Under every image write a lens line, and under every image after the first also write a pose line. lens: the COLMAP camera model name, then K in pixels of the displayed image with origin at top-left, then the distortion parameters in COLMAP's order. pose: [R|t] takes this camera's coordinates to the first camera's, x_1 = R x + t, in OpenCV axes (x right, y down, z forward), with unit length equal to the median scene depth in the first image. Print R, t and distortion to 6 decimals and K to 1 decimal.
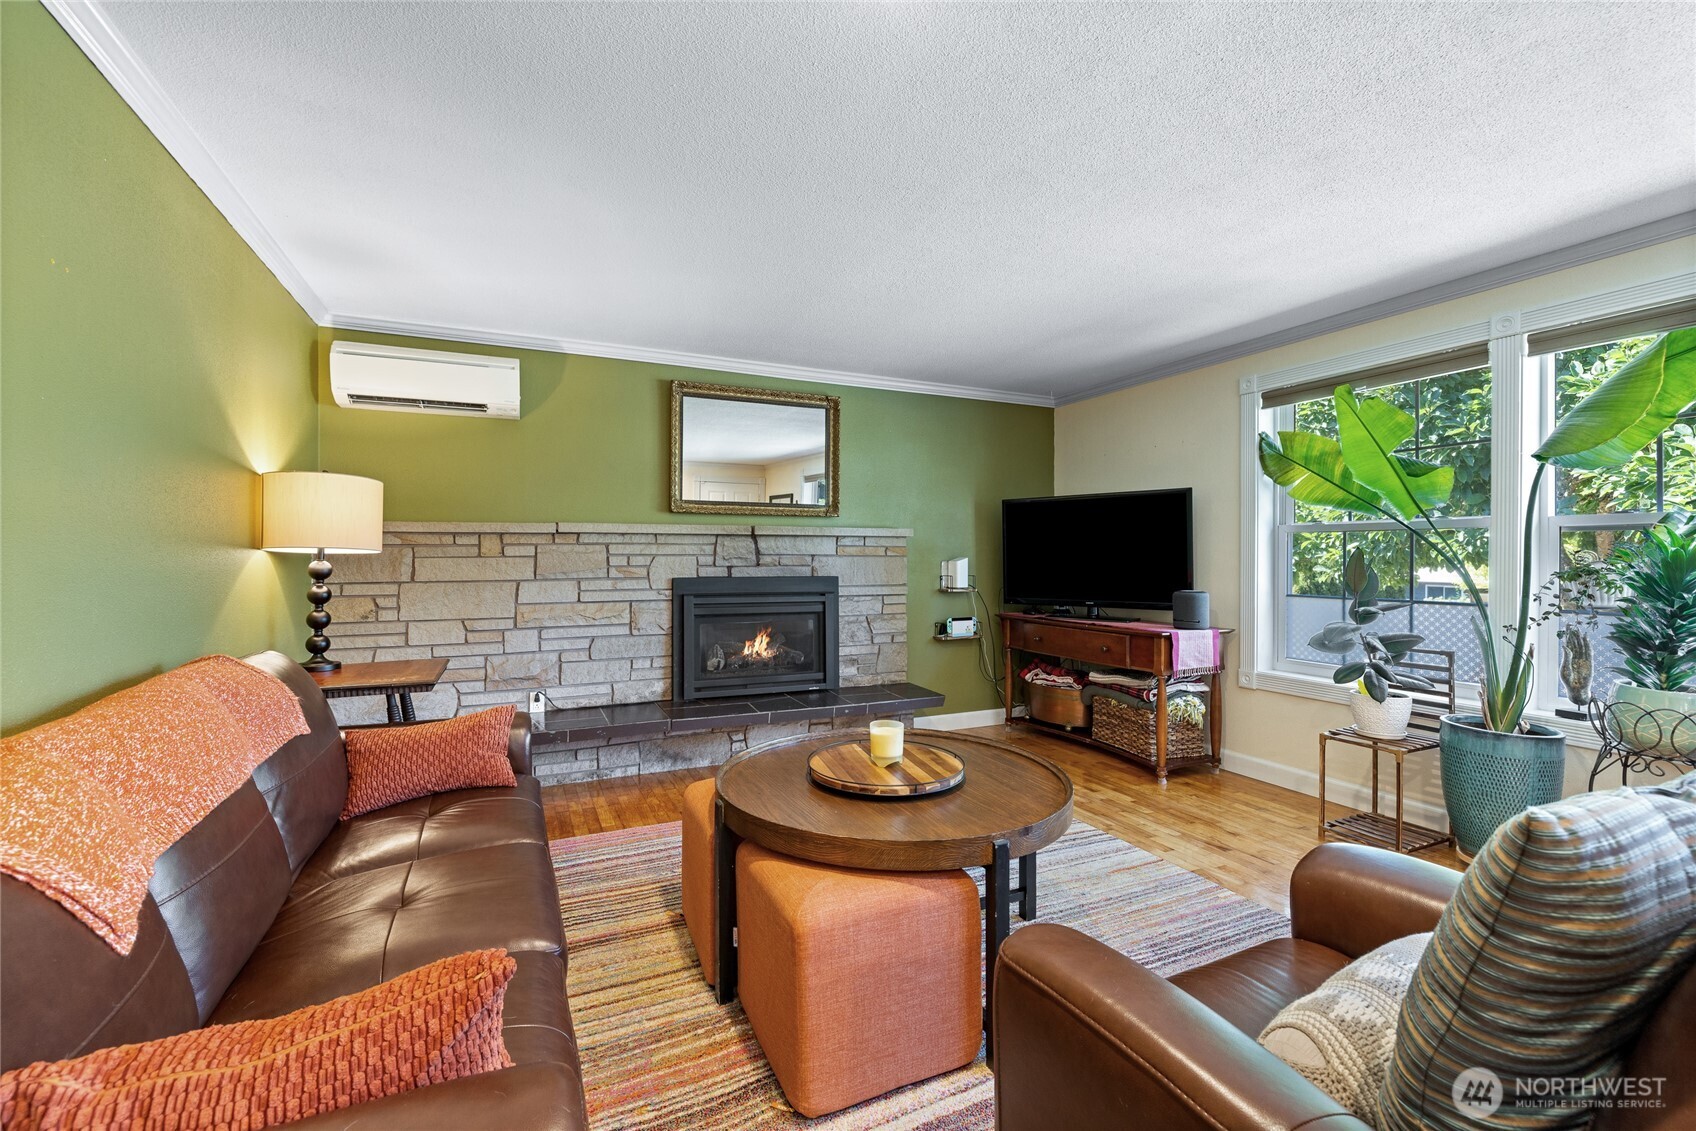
lens RADIAL K [[715.2, 0, 850.8], [0, 715.2, 563.5], [0, 0, 1]] dist [-0.001374, -0.000381]
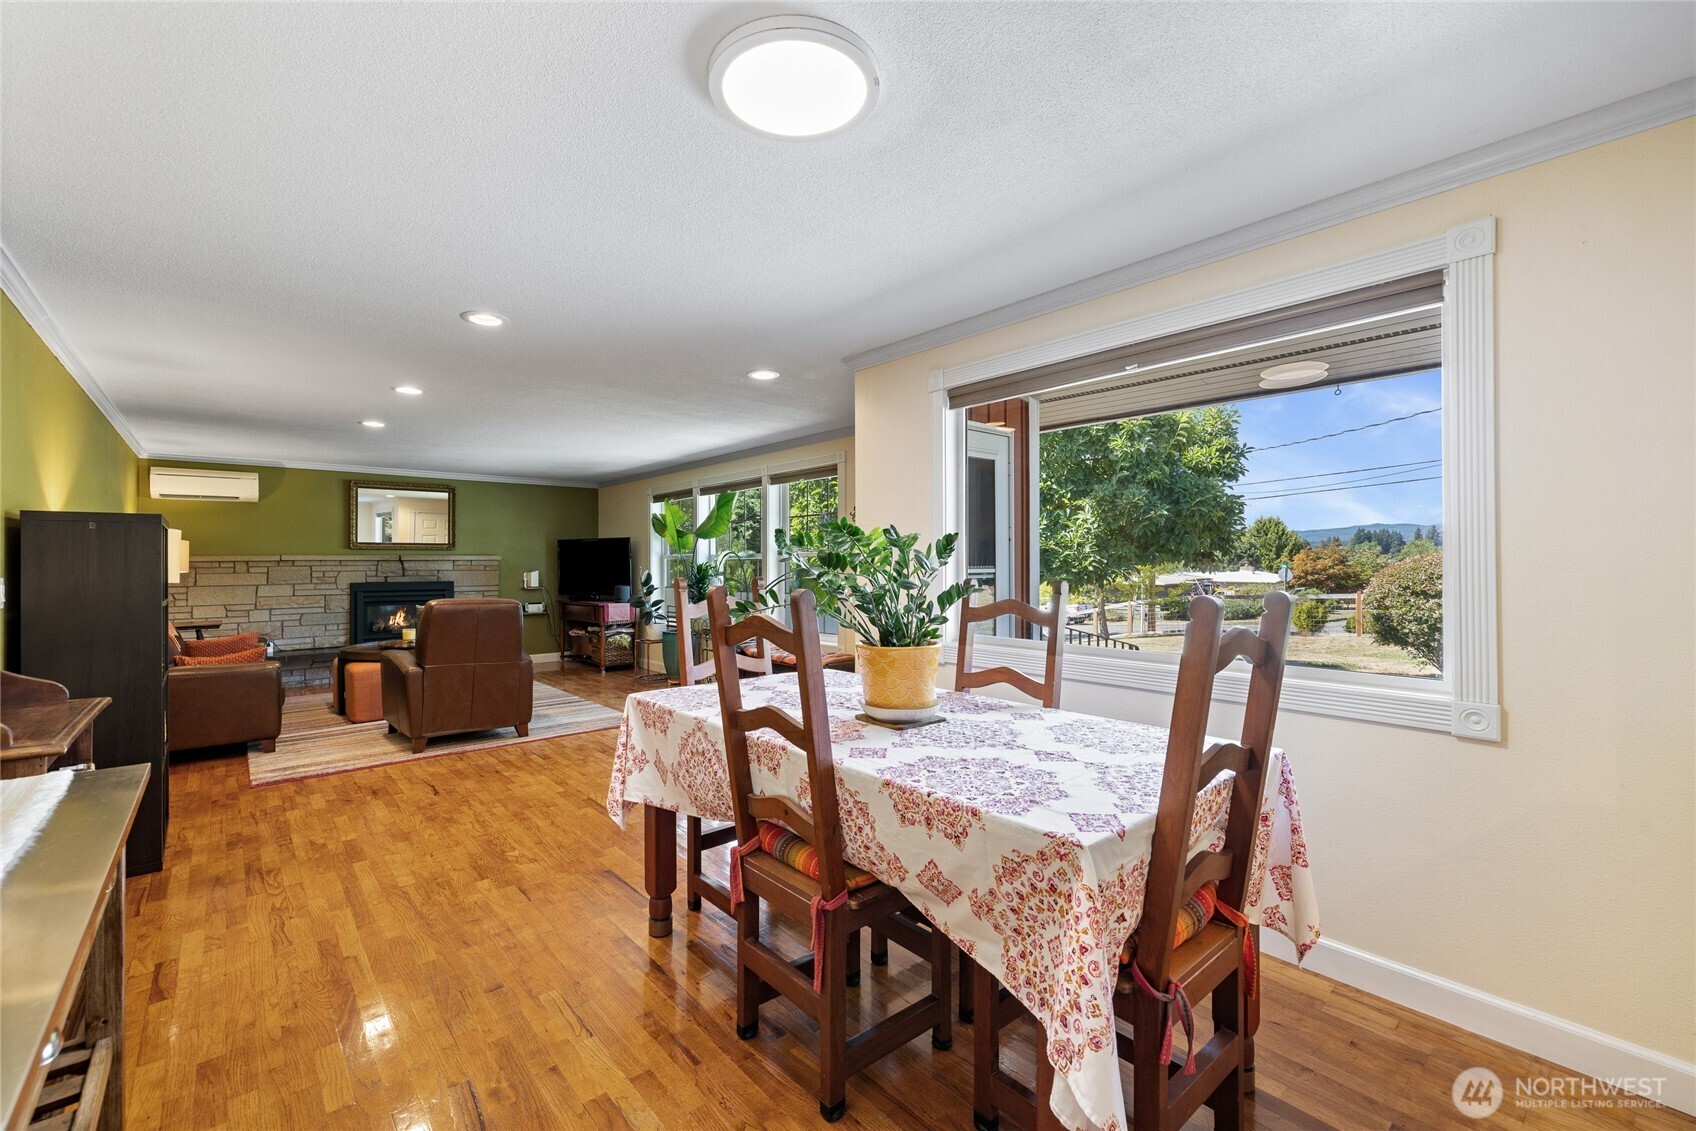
lens RADIAL K [[715.2, 0, 844.2], [0, 715.2, 563.3], [0, 0, 1]] dist [-0.001374, -0.000381]
pose [[0.963128, -0.005181, 0.268994, 0.541275], [0.007408, 0.999946, -0.007263, -0.009349], [-0.268942, 0.008988, 0.963114, -1.279782]]
